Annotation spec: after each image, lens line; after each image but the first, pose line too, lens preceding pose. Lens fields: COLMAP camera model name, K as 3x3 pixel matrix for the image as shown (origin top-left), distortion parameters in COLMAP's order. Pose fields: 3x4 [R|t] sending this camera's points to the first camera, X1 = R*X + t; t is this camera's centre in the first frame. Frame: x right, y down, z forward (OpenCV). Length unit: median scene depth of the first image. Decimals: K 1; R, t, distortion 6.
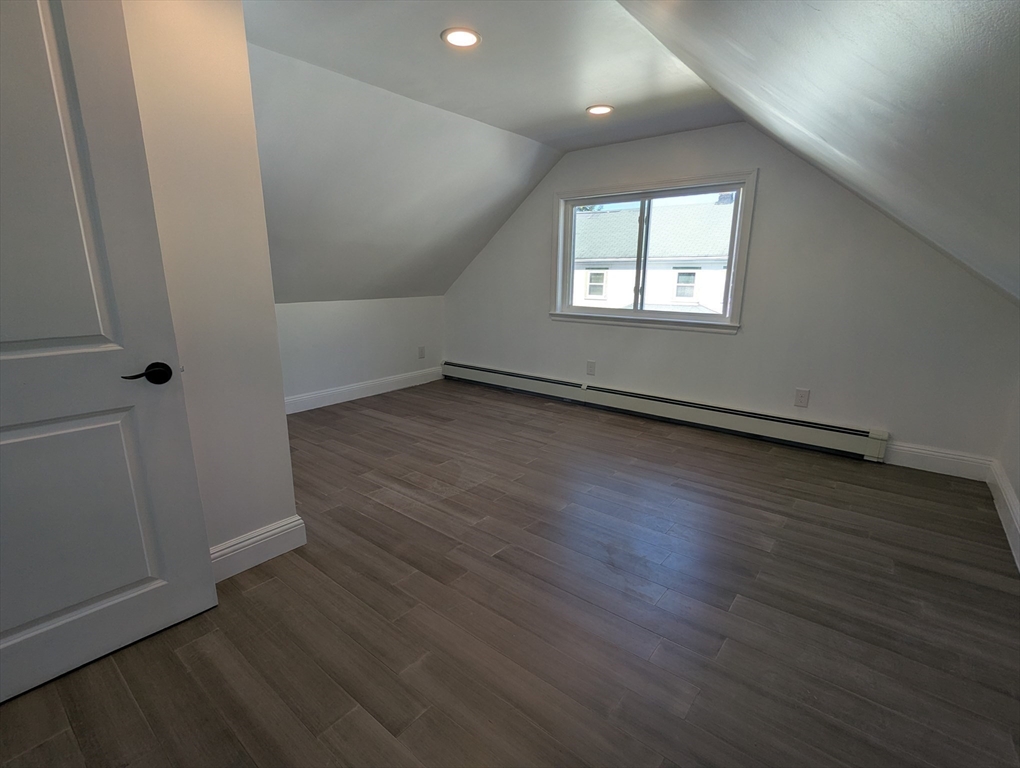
lens RADIAL K [[483.3, 0, 507.7], [0, 483.3, 390.8], [0, 0, 1]] dist [-0.000862, 0.000856]
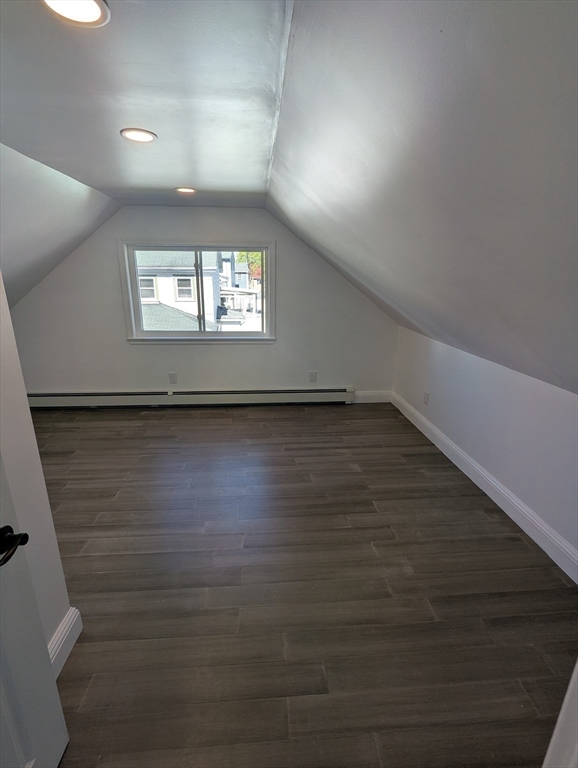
lens RADIAL K [[363.9, 0, 283.6], [0, 363.9, 382.0], [0, 0, 1]] dist [-0.000862, 0.000856]
pose [[0.727853, -0.195472, 0.657283, -0.339943], [0.158909, 0.980499, 0.115624, -0.137721], [-0.667067, 0.020291, 0.744721, 0.099484]]
